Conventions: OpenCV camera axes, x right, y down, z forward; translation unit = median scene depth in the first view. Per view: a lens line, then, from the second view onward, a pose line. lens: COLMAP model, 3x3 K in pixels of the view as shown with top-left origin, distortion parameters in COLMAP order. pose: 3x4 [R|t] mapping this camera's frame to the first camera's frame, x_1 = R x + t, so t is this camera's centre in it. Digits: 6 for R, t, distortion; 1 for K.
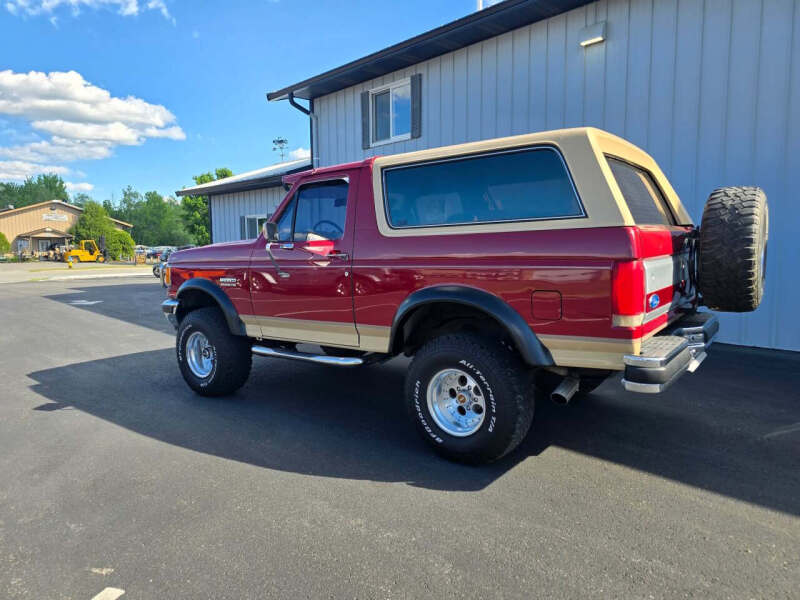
lens RADIAL K [[546.3, 0, 386.9], [0, 546.3, 303.7], [0, 0, 1]] dist [0.089959, -0.101962]
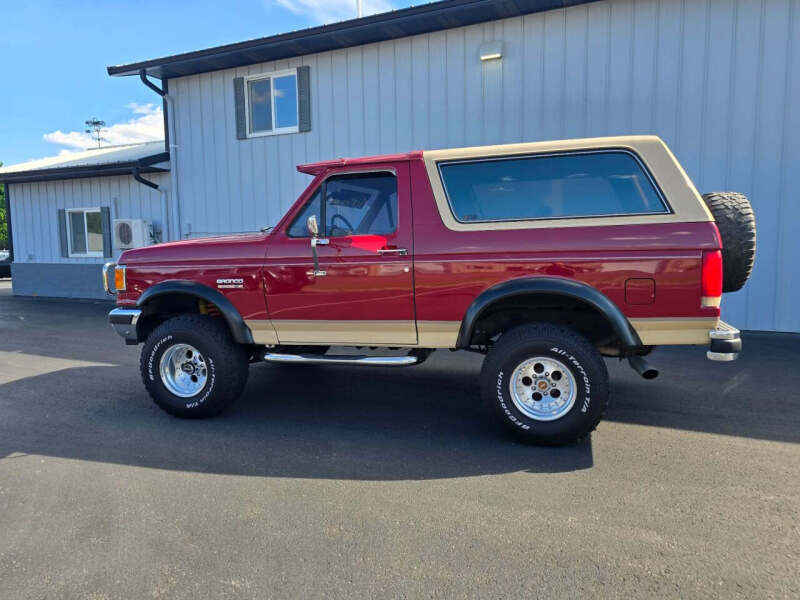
lens RADIAL K [[551.0, 0, 397.2], [0, 551.0, 301.8], [0, 0, 1]] dist [0.069768, -0.063811]
pose [[0.925687, -0.043898, 0.375735, -0.452677], [0.045233, 0.998963, 0.005272, -0.003756], [-0.375577, 0.012115, 0.926712, 0.105148]]
